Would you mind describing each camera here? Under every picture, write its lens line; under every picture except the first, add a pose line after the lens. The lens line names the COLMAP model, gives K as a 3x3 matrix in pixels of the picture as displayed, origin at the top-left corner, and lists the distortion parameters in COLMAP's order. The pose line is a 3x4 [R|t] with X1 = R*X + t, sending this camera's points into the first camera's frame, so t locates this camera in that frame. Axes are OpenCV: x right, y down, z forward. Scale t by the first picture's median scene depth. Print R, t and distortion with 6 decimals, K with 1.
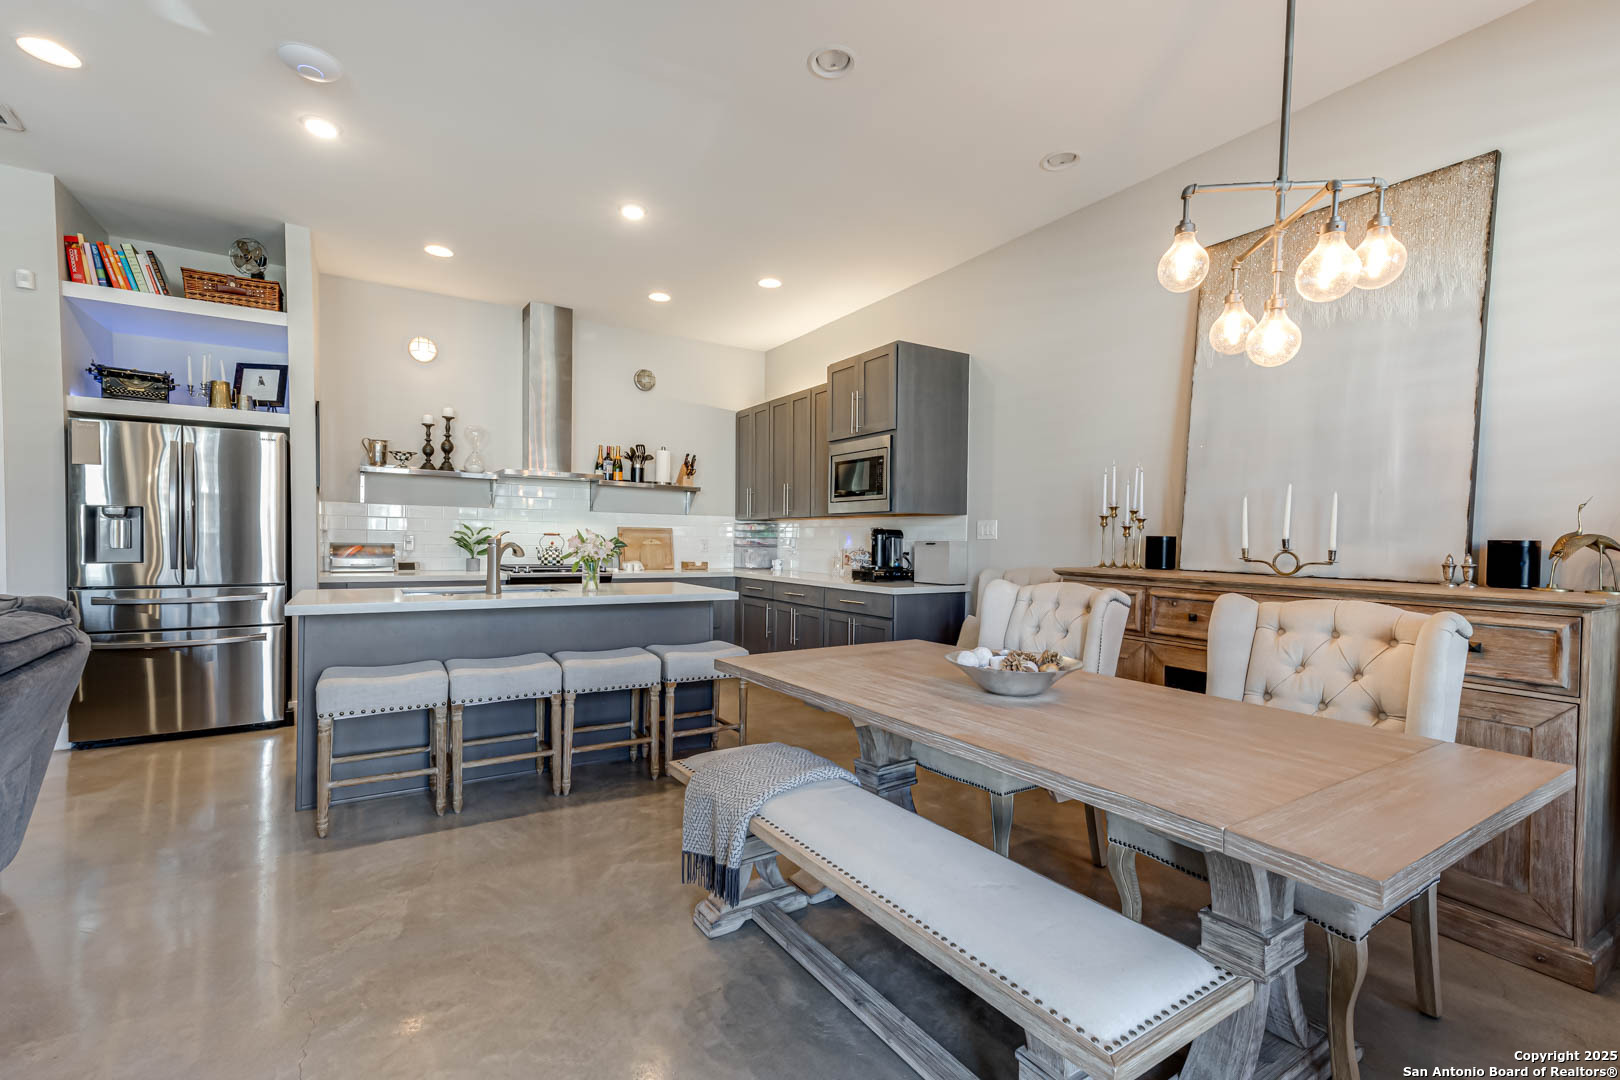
lens RADIAL K [[718.7, 0, 795.5], [0, 718.7, 547.6], [0, 0, 1]] dist [0.022757, 0.000868]
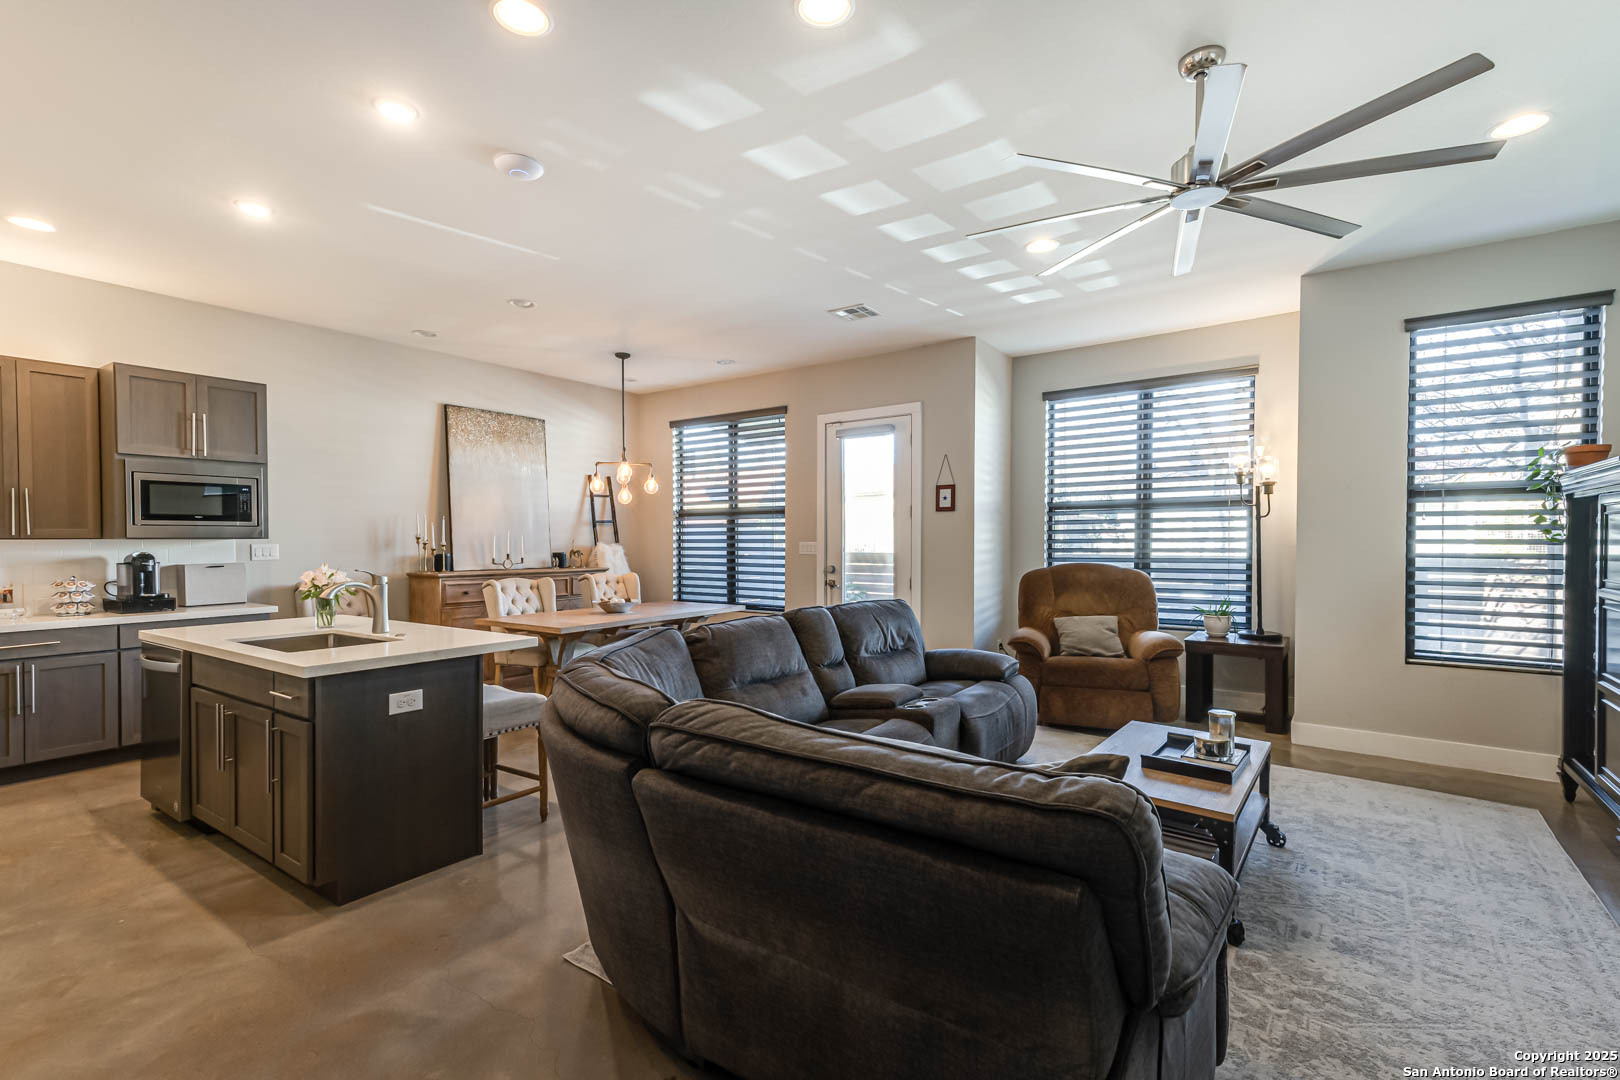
lens RADIAL K [[725.8, 0, 811.7], [0, 725.8, 546.2], [0, 0, 1]] dist [0.019840, 0.001021]
pose [[-0.389230, -0.021374, 0.920893, -1.067010], [0.010618, 0.999560, 0.027688, -0.052192], [-0.921079, 0.020555, -0.388832, 0.584290]]
